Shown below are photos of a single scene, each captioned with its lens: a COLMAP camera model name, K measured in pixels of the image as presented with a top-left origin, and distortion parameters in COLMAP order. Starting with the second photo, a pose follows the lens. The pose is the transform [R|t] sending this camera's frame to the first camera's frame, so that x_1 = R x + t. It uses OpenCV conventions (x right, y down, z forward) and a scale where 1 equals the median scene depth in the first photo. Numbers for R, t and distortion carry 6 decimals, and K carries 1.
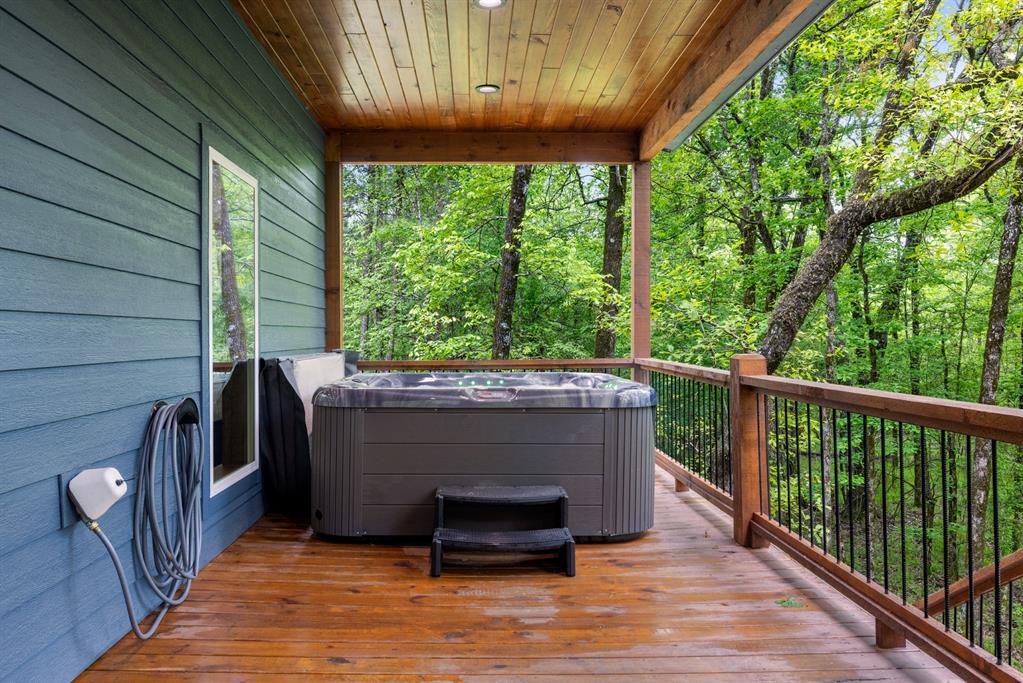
lens RADIAL K [[772.5, 0, 508.8], [0, 772.5, 331.0], [0, 0, 1]] dist [0.003186, 0.000511]
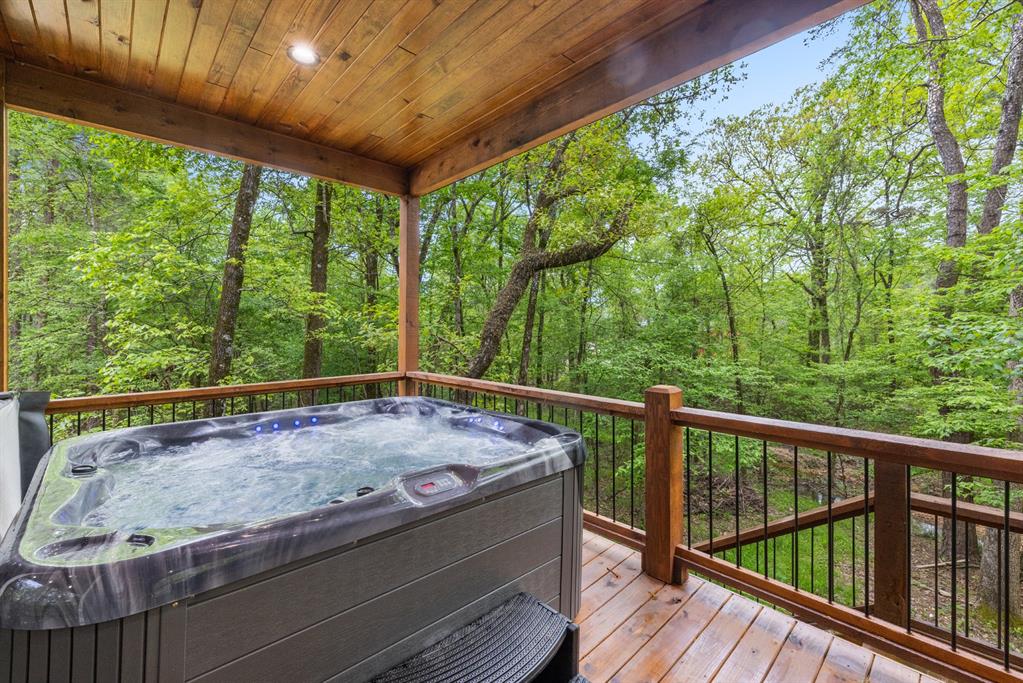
lens RADIAL K [[434.2, 0, 513.7], [0, 434.2, 326.2], [0, 0, 1]] dist [0.004130, 0.000058]
pose [[0.762602, 0.006624, 0.646833, -0.123547], [-0.003000, 0.999973, -0.006703, -0.026479], [-0.646860, 0.003171, 0.762602, 0.425095]]
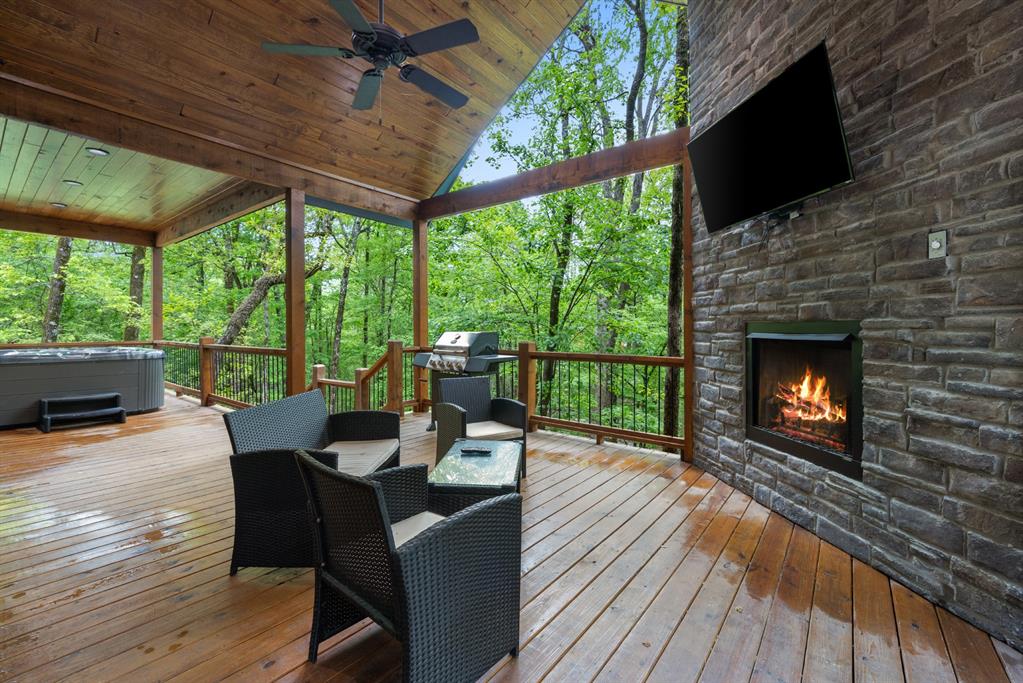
lens RADIAL K [[434.2, 0, 500.8], [0, 434.2, 333.4], [0, 0, 1]] dist [0.004130, 0.000058]
pose [[0.666732, -0.003254, 0.745290, -0.086440], [-0.007531, 0.999910, 0.011103, -0.004442], [-0.745259, -0.013015, 0.666648, -0.481062]]
